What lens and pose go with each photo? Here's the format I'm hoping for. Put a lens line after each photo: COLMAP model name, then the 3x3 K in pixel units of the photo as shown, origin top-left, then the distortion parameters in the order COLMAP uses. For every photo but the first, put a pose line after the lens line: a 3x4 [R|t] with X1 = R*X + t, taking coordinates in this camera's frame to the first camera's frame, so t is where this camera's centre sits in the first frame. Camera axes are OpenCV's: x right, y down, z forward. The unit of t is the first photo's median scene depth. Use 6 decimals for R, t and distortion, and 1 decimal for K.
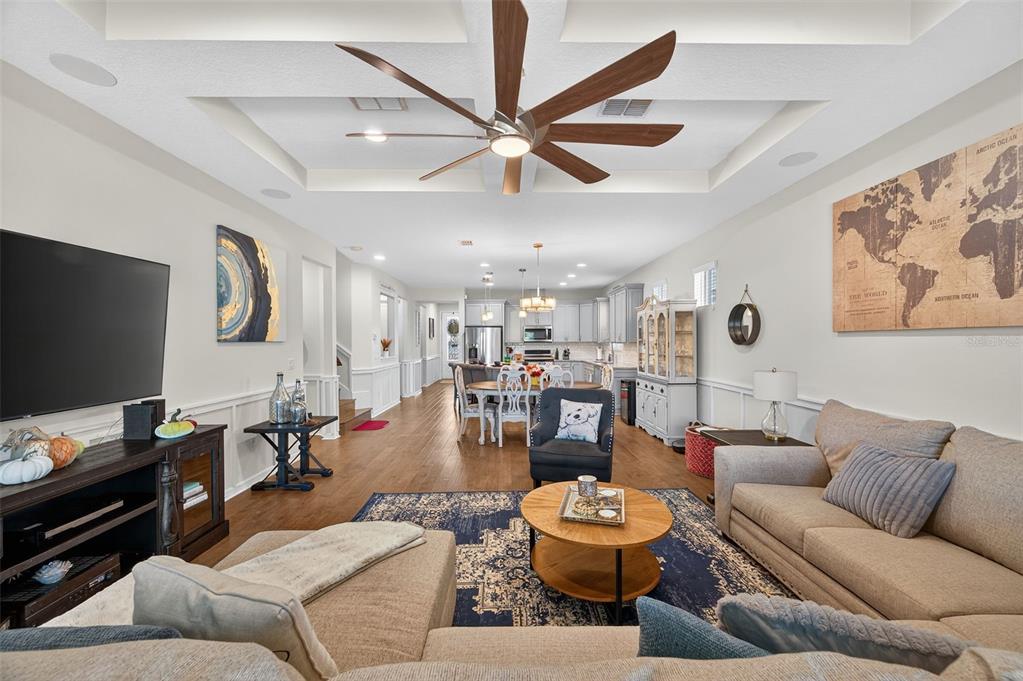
lens RADIAL K [[394.8, 0, 512.0], [0, 394.8, 342.5], [0, 0, 1]] dist [0.001764, -0.000540]
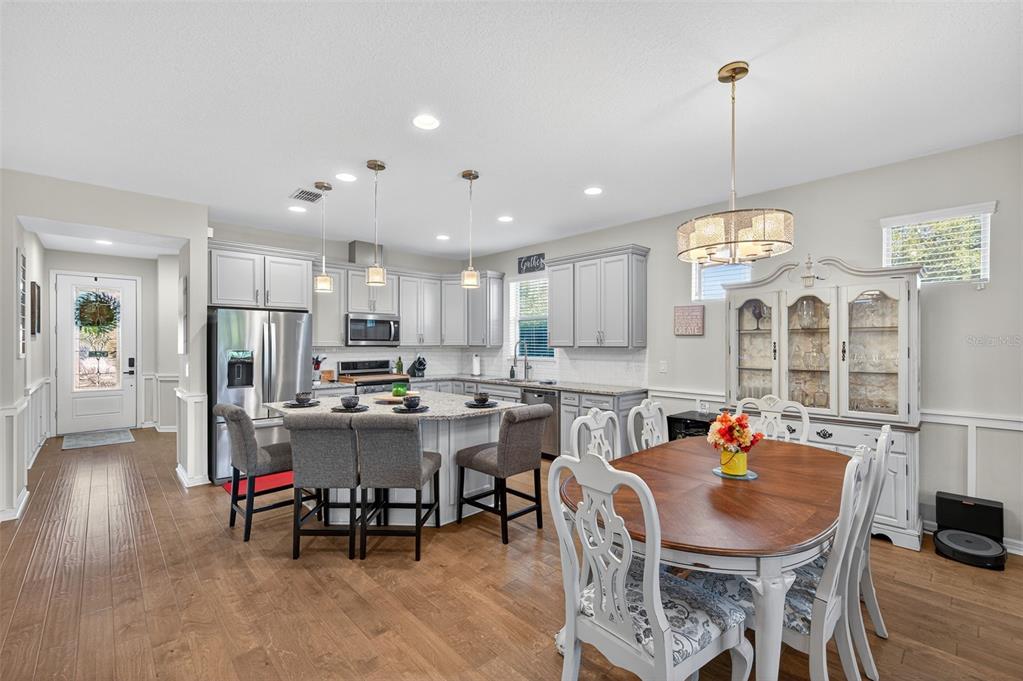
lens RADIAL K [[435.5, 0, 515.1], [0, 435.5, 341.5], [0, 0, 1]] dist [0.002958, -0.000204]
pose [[0.732536, 0.004048, 0.680716, -0.599070], [0.001632, 0.999969, -0.007703, -0.005393], [-0.680726, 0.006754, 0.732507, 1.500894]]
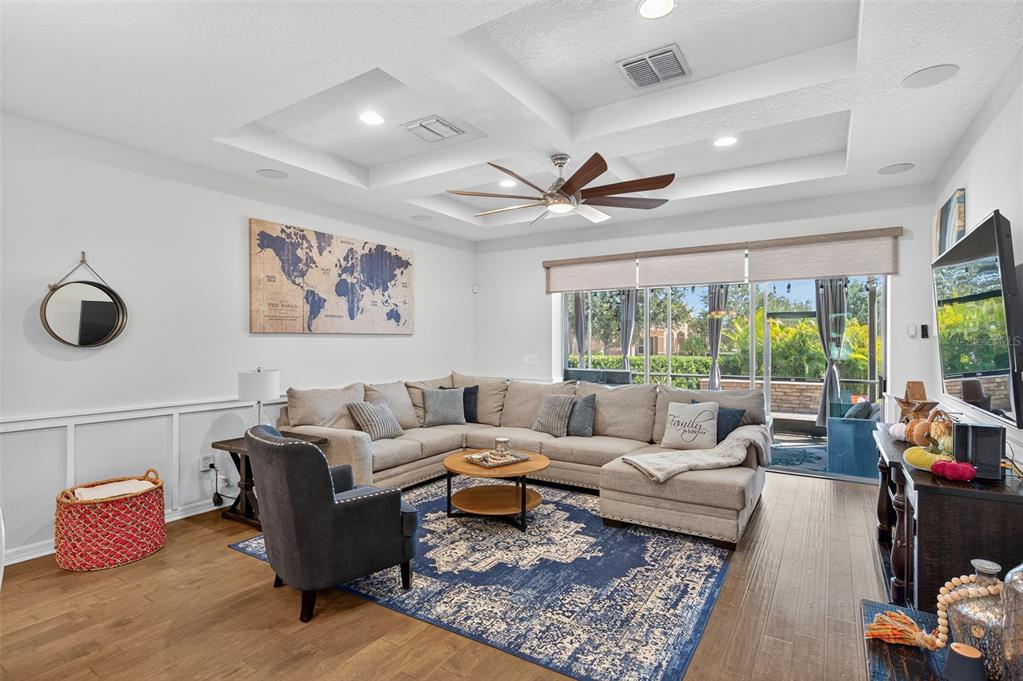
lens RADIAL K [[502.8, 0, 515.2], [0, 502.8, 341.6], [0, 0, 1]] dist [0.000787, 0.000266]
pose [[-0.838453, 0.002499, 0.544968, -0.559745], [0.005089, 0.999982, 0.003244, -0.001527], [-0.544950, 0.005494, -0.838451, 1.695458]]
